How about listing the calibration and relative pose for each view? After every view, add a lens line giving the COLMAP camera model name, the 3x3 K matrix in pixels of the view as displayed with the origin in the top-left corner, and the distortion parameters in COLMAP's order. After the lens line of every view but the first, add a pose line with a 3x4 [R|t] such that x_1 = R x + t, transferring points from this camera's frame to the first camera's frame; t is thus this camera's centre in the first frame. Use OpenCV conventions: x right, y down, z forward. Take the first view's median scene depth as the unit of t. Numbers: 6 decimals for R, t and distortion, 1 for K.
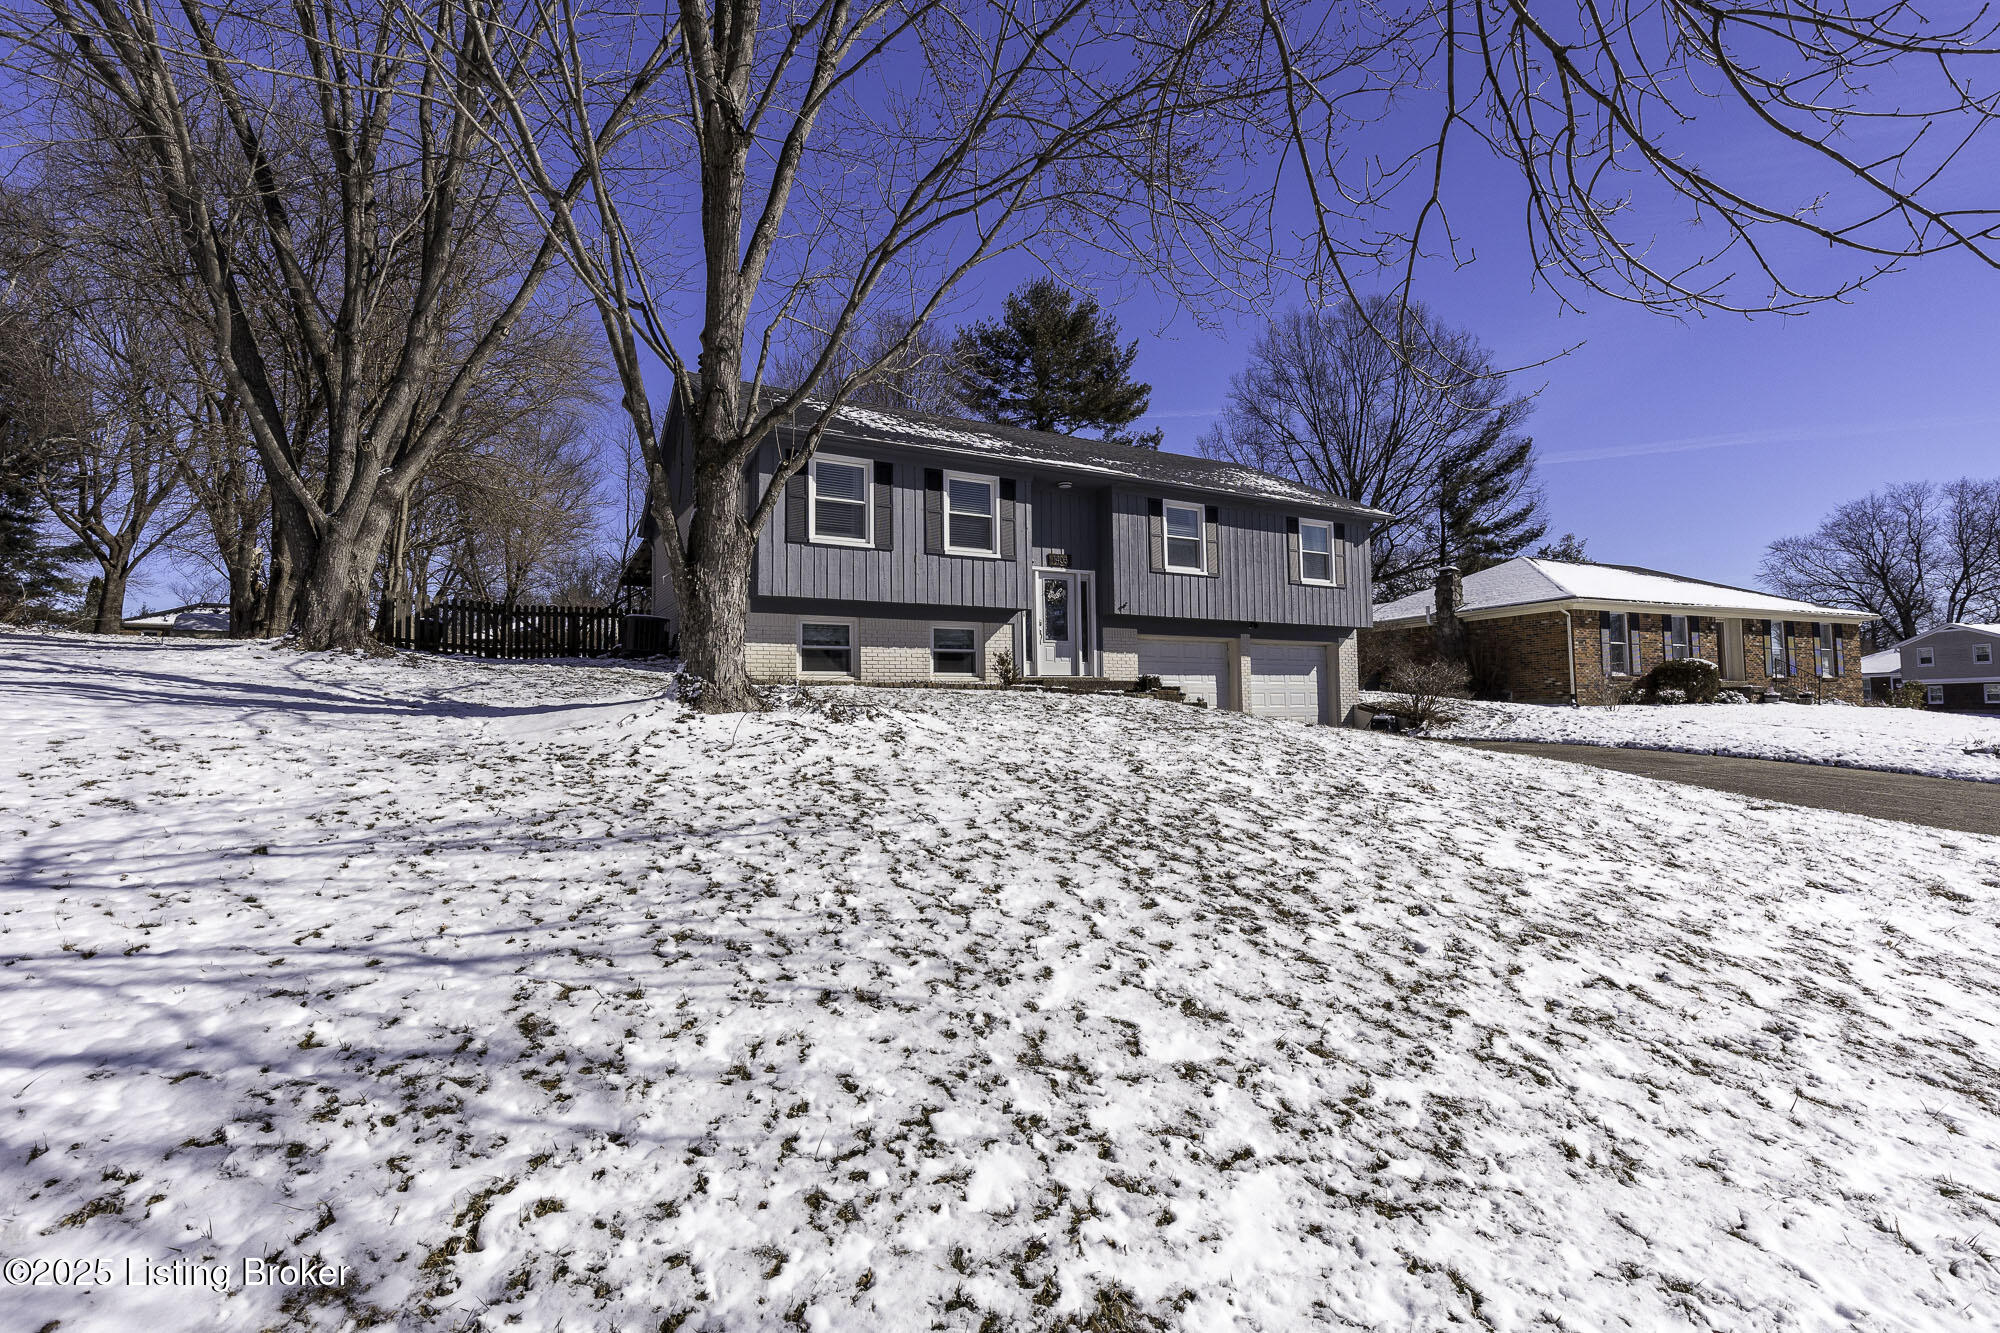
lens RADIAL K [[916.7, 0, 1000.0], [0, 916.7, 666.5], [0, 0, 1]] dist [0.004915, 0.000410]
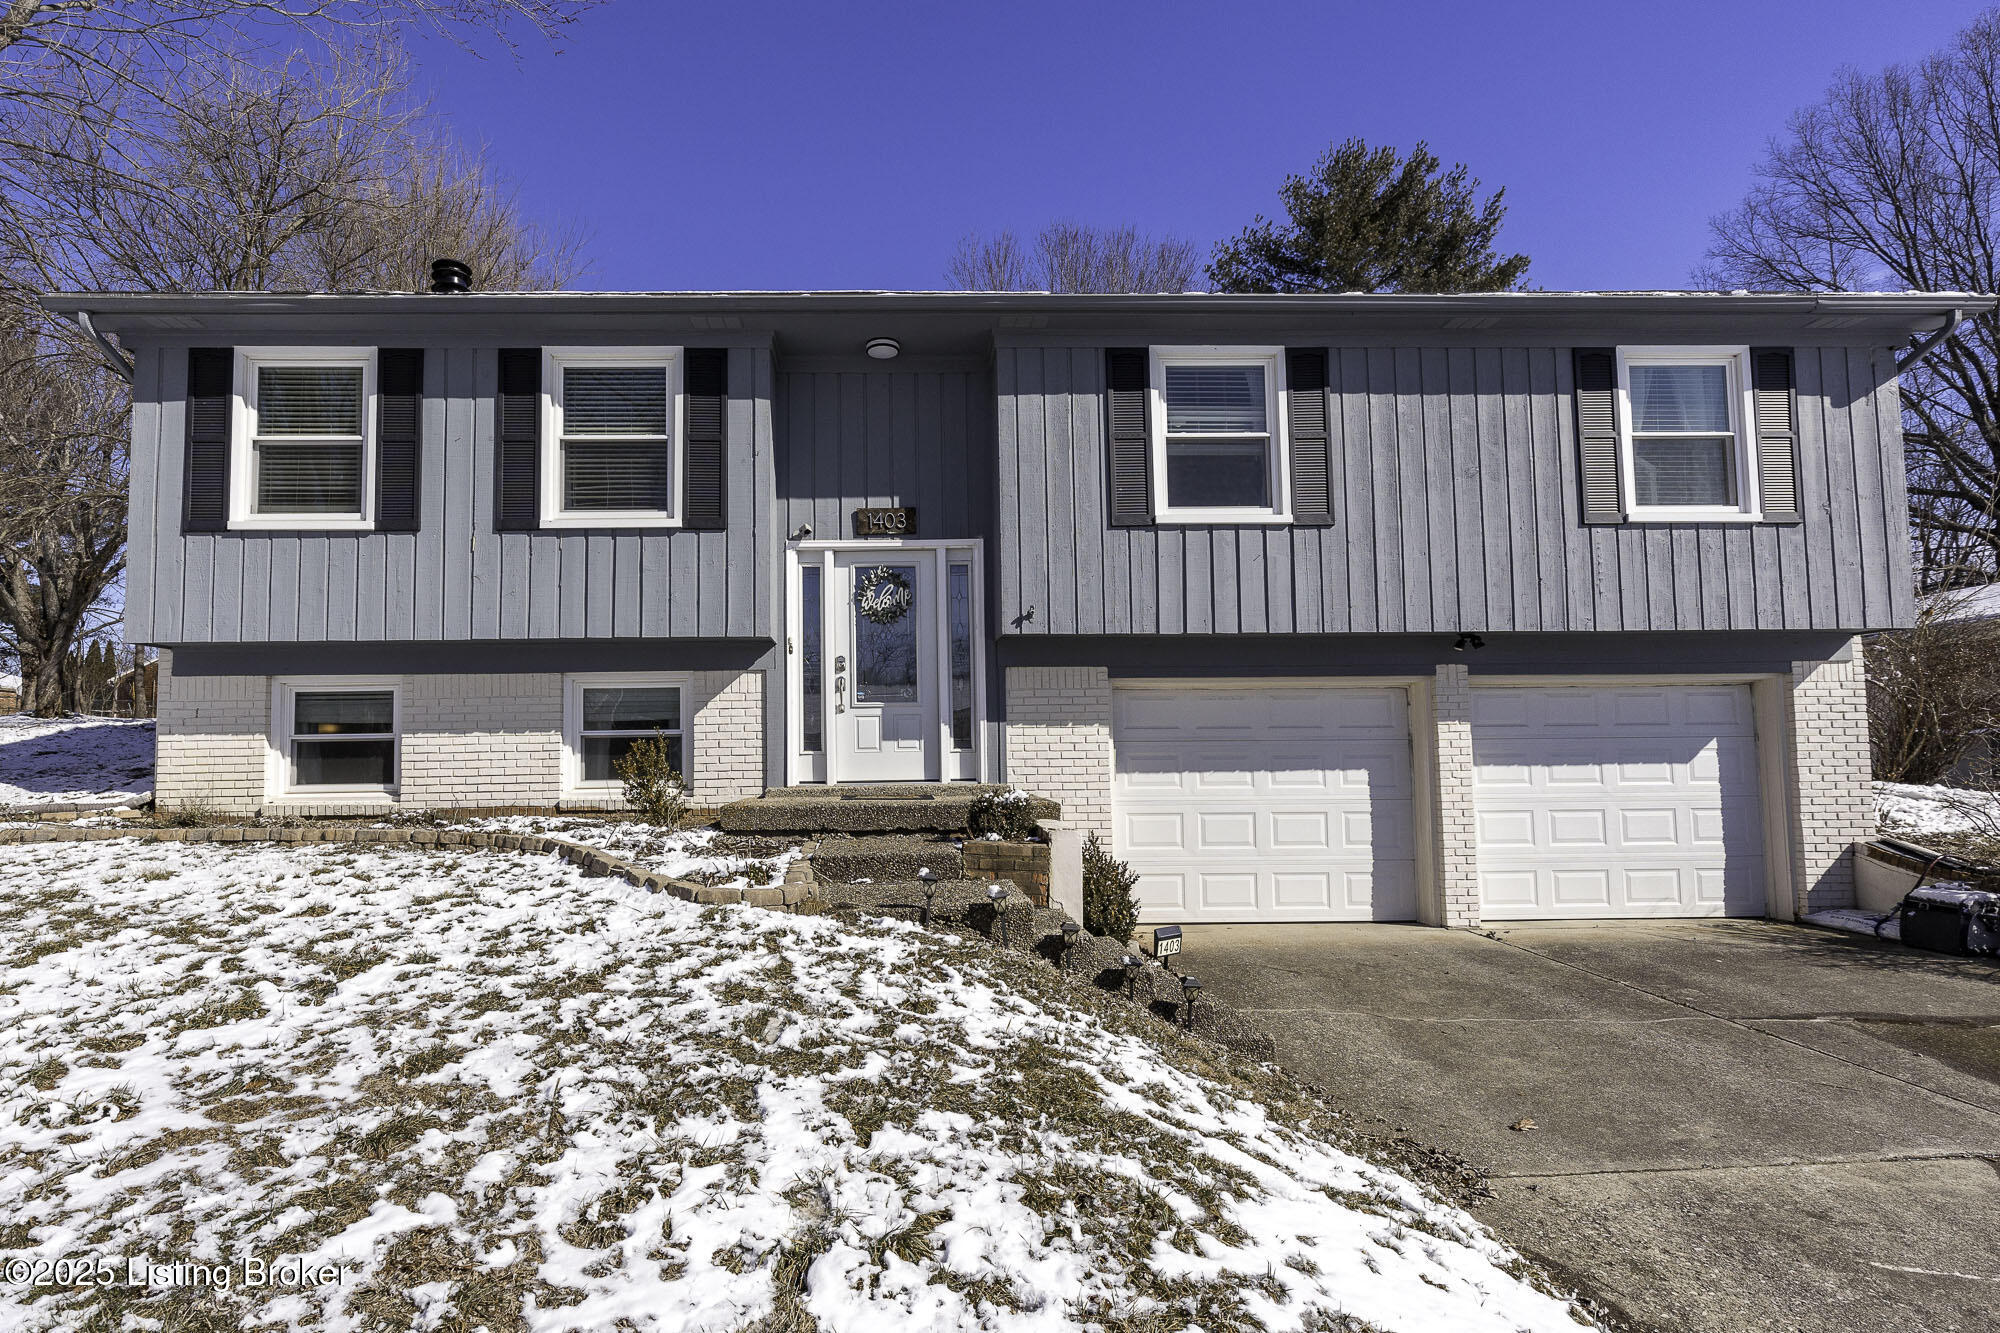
lens RADIAL K [[978.3, 0, 920.3], [0, 978.3, 700.8], [0, 0, 1]] dist [0.002780, 0.000436]
pose [[0.878437, -0.024657, -0.477221, 0.303404], [0.023926, 0.999685, -0.007611, -0.025199], [0.477259, -0.004733, 0.878750, 0.590603]]
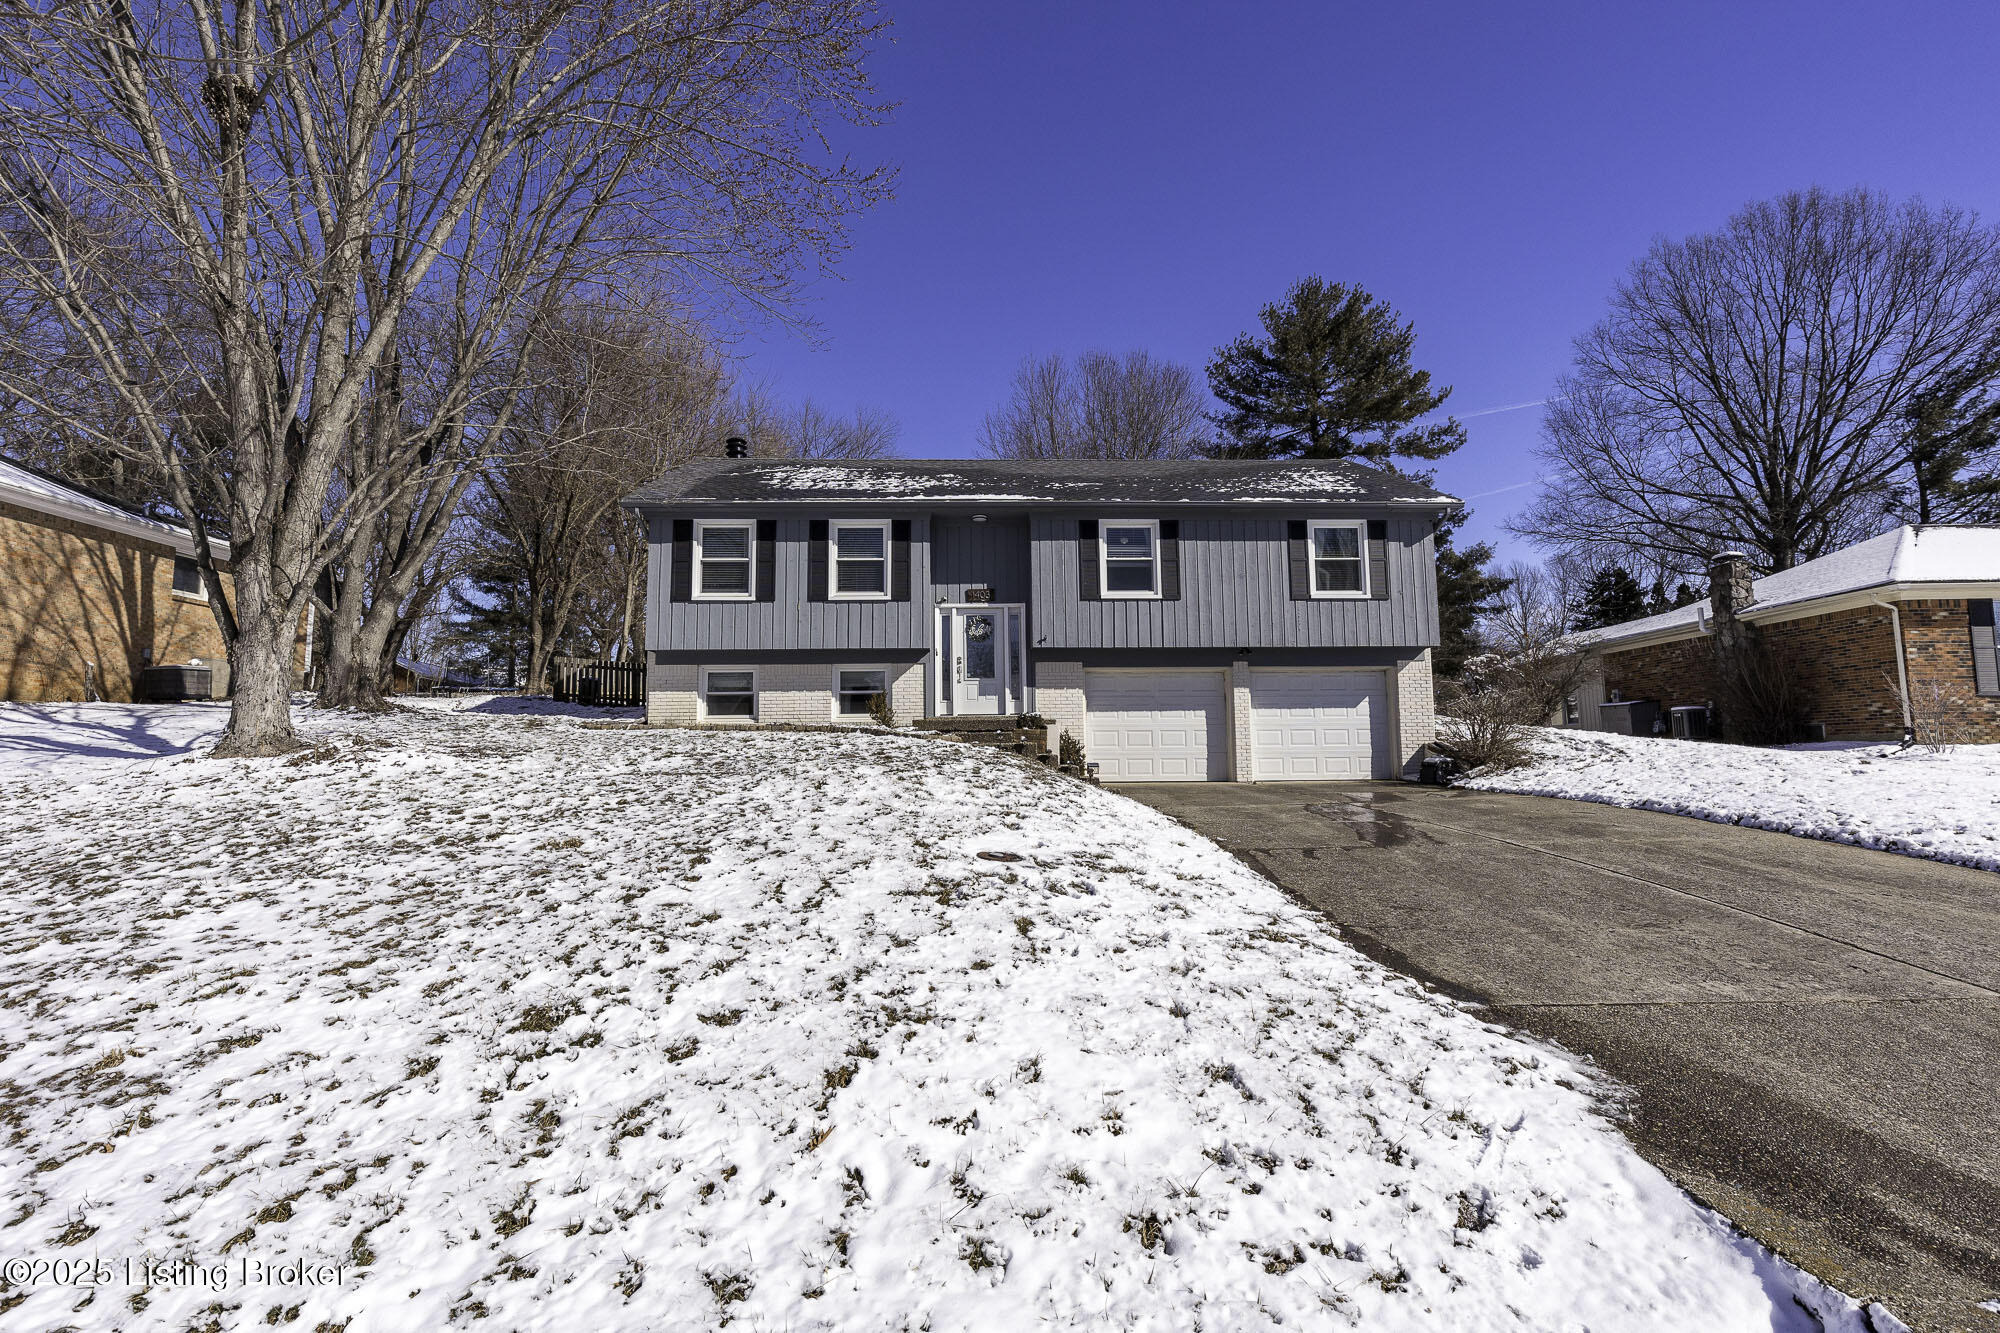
lens RADIAL K [[921.5, 0, 1004.9], [0, 921.5, 664.8], [0, 0, 1]] dist [0.003017, 0.000289]
pose [[0.887550, -0.041303, -0.458857, 0.530850], [0.022227, 0.998652, -0.046900, 0.003469], [0.460175, 0.031427, 0.887272, 0.150559]]
